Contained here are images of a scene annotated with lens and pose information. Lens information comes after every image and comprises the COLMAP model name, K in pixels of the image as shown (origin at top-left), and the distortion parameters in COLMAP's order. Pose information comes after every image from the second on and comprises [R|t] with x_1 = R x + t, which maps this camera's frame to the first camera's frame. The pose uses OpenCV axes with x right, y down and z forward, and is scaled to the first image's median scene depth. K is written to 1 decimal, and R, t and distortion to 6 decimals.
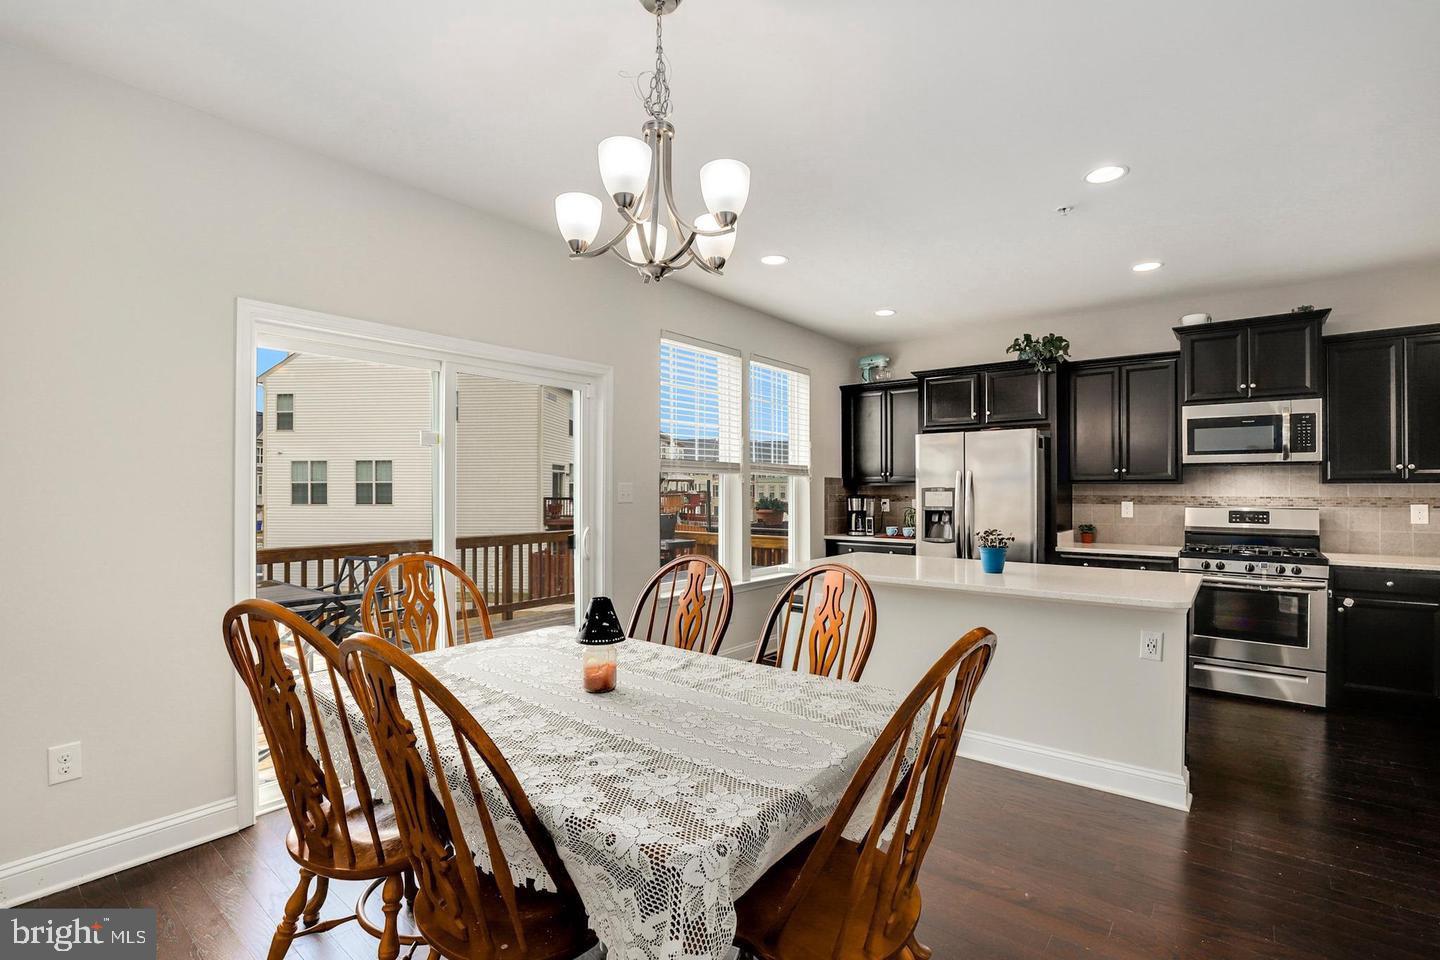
lens RADIAL K [[658.5, 0, 727.1], [0, 658.5, 486.7], [0, 0, 1]] dist [-0.023246, 0.000174]
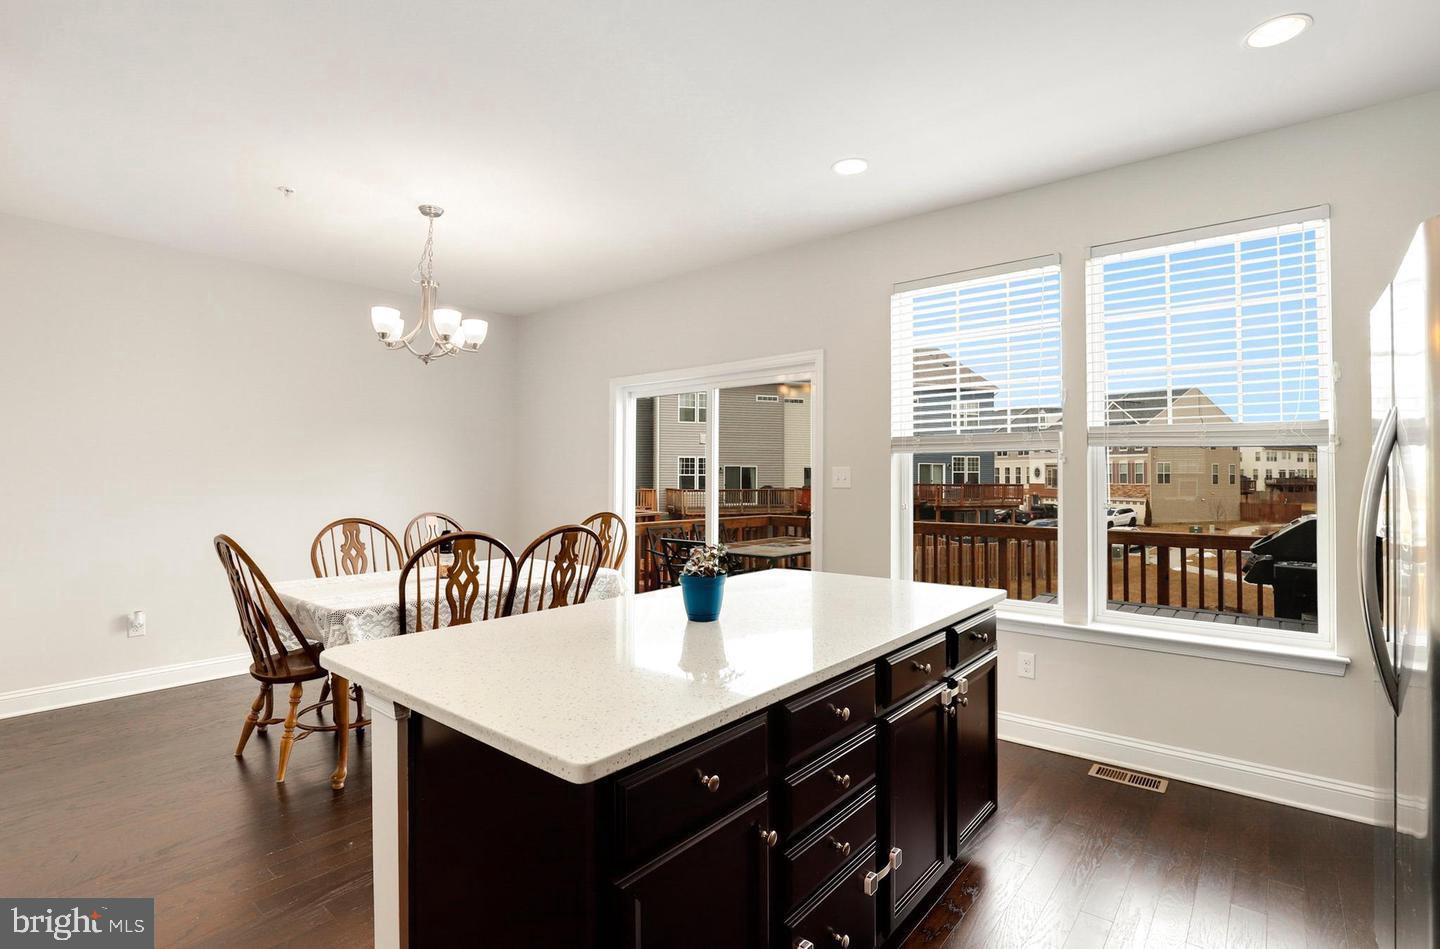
lens RADIAL K [[682.2, 0, 724.7], [0, 682.2, 464.7], [0, 0, 1]] dist [-0.026712, -0.000029]
pose [[-0.021373, -0.017272, -0.999622, 0.750217], [0.002105, 0.999848, -0.017321, 0.005861], [0.999769, -0.002474, -0.021334, 0.782415]]
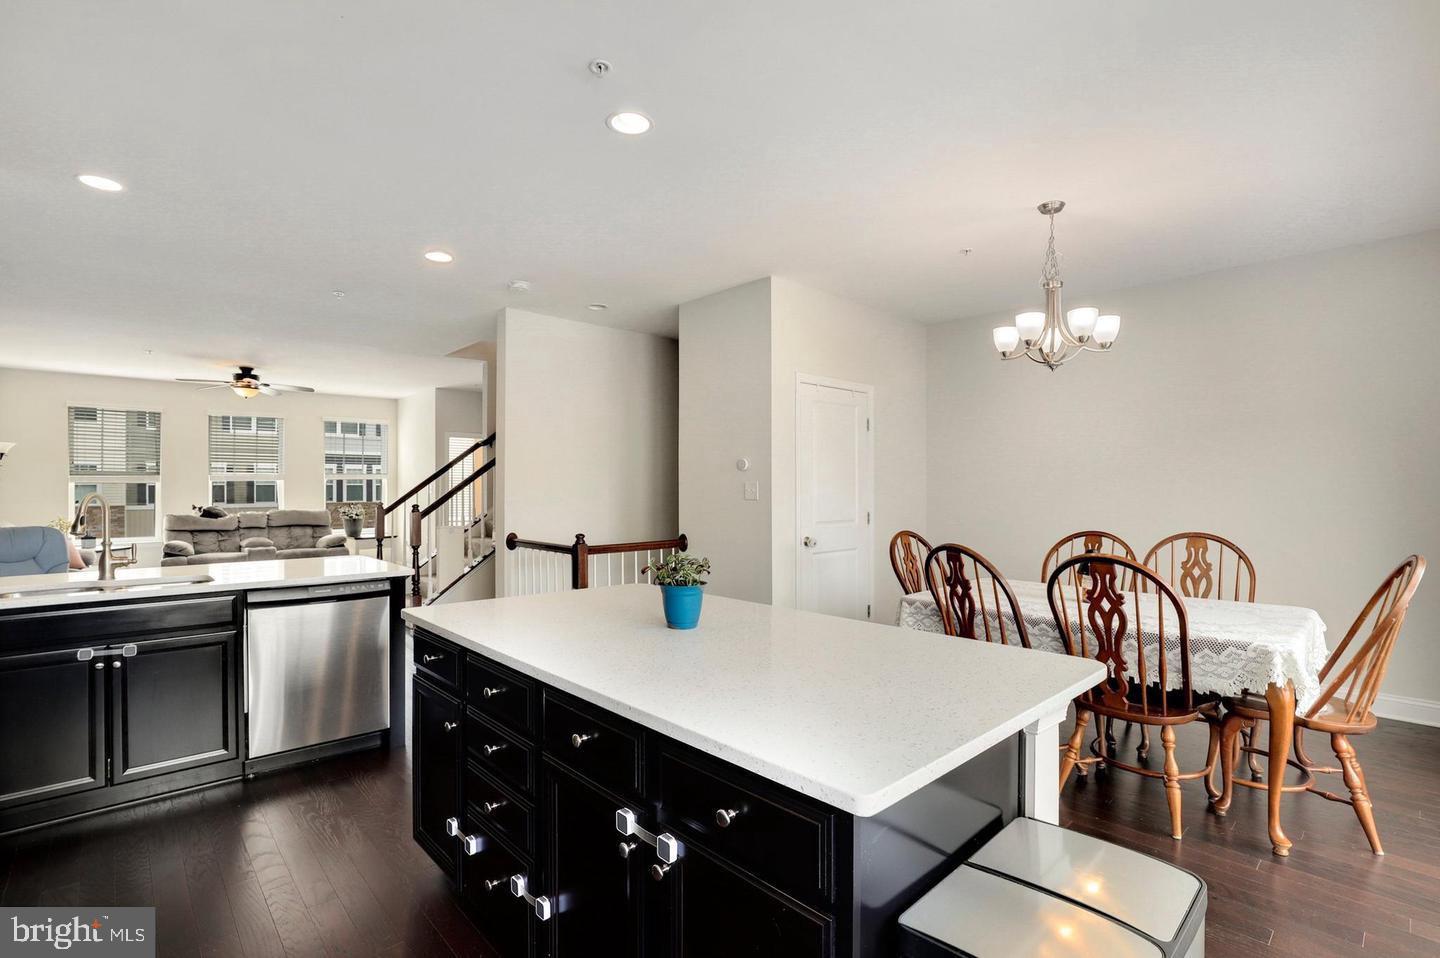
lens RADIAL K [[666.8, 0, 721.9], [0, 666.8, 484.6], [0, 0, 1]] dist [-0.031856, 0.000105]
pose [[-0.988713, 0.003081, 0.149790, 0.235973], [0.002719, 0.999993, -0.002622, 0.002690], [-0.149797, -0.002185, -0.988714, 1.177715]]
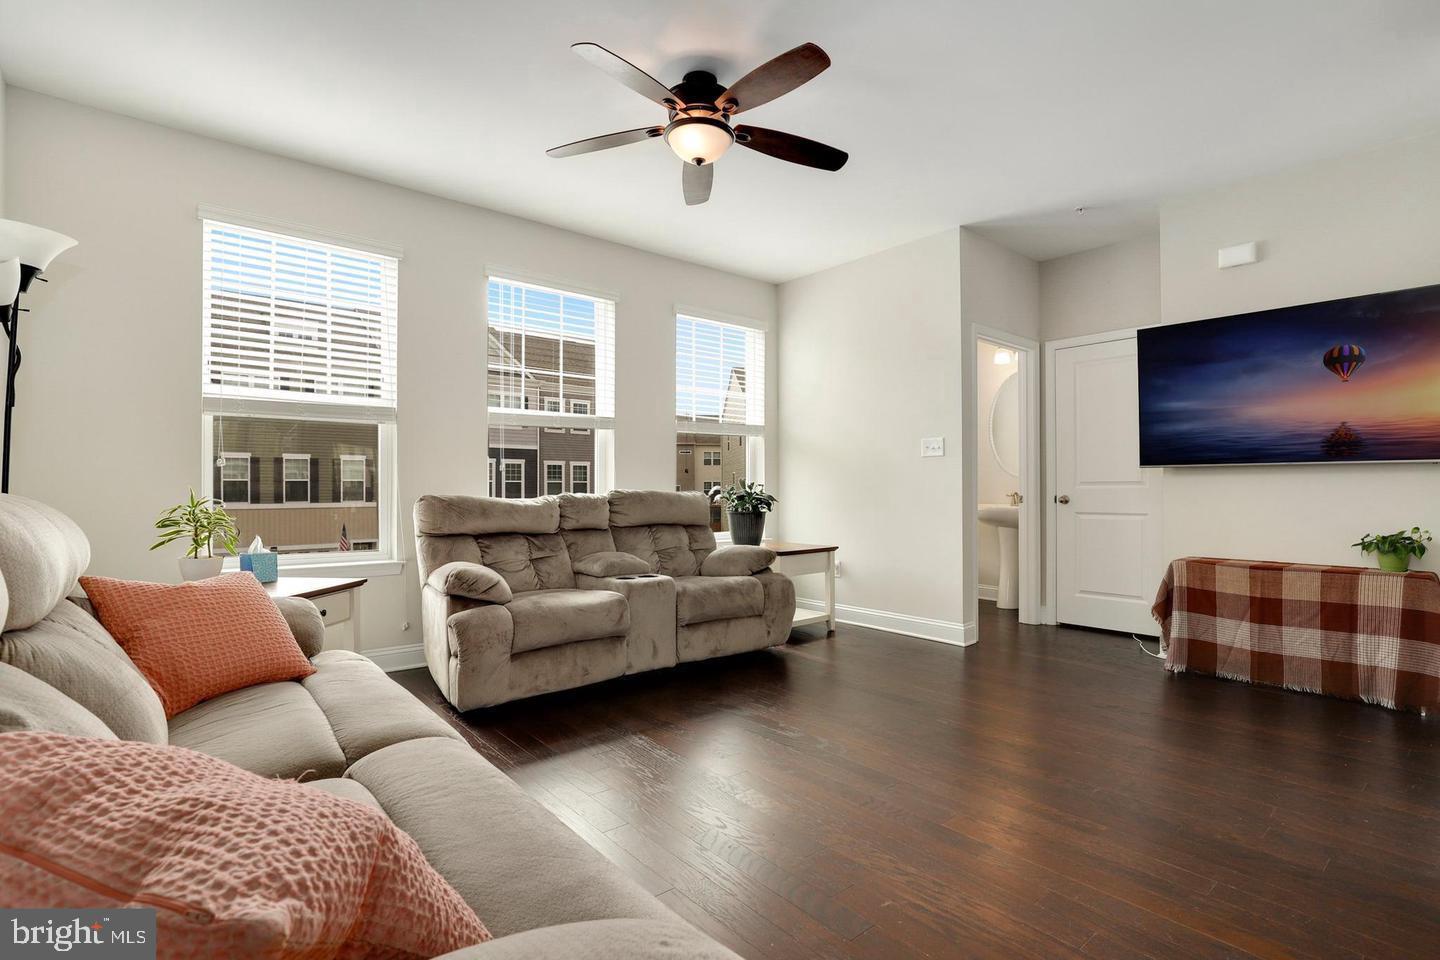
lens RADIAL K [[666.8, 0, 721.9], [0, 666.8, 485.6], [0, 0, 1]] dist [-0.031856, 0.000105]
pose [[-0.979405, -0.000013, 0.201904, 1.572532], [-0.002113, 0.999946, -0.010187, 0.073058], [-0.201893, -0.010404, -0.979352, 0.276431]]
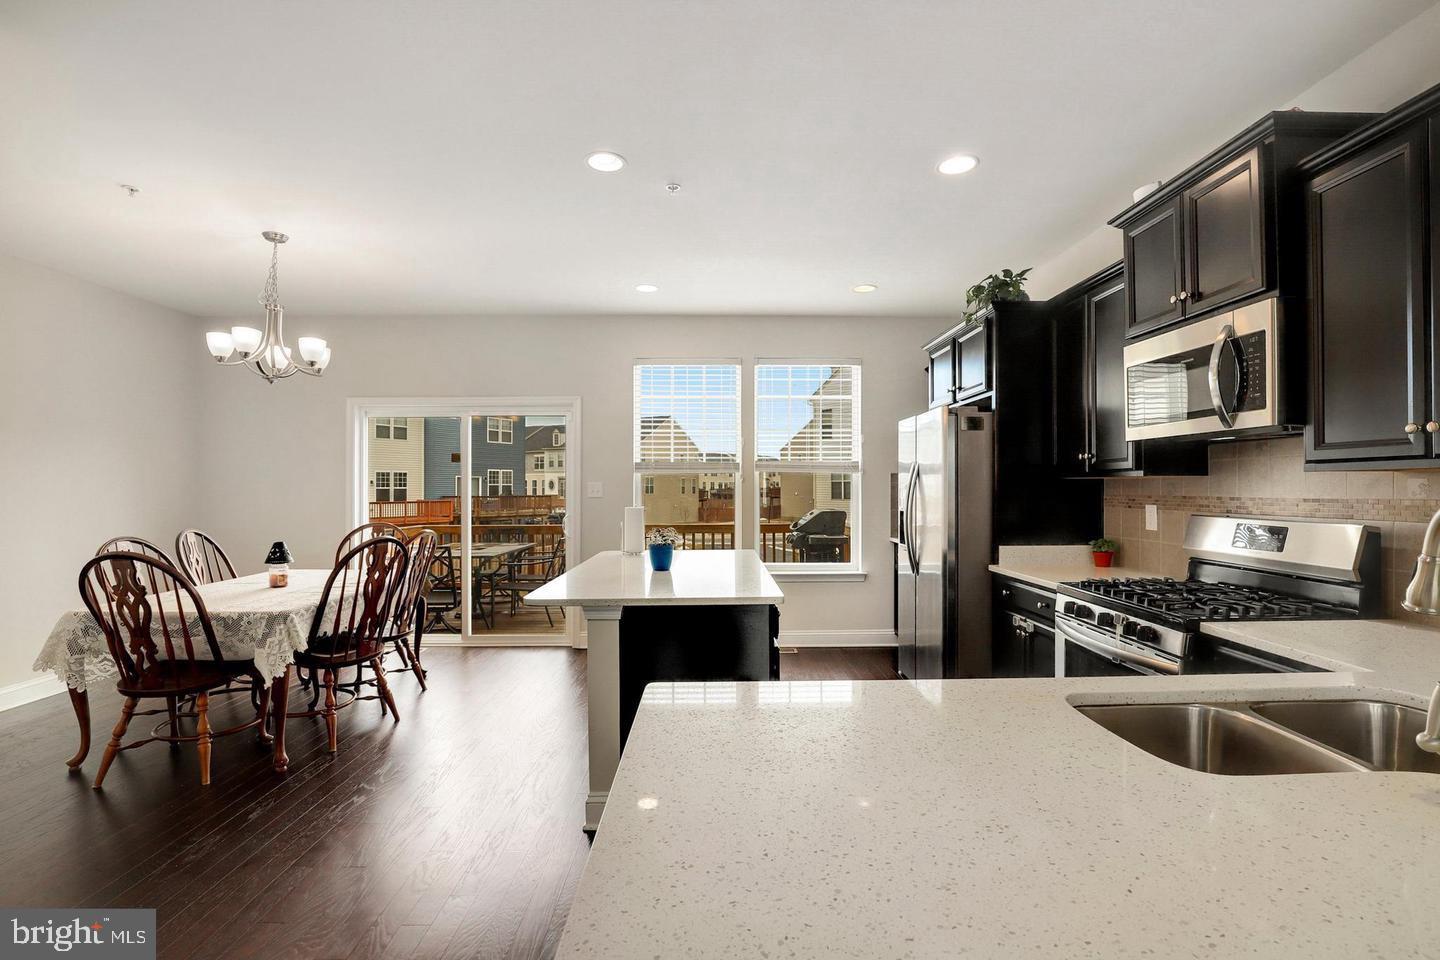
lens RADIAL K [[658.5, 0, 727.1], [0, 658.5, 486.7], [0, 0, 1]] dist [-0.023246, 0.000174]
pose [[0.637269, -0.003748, -0.770632, 0.939624], [0.005713, 0.999984, -0.000139, 0.003890], [0.770620, -0.004314, 0.637280, 0.332372]]
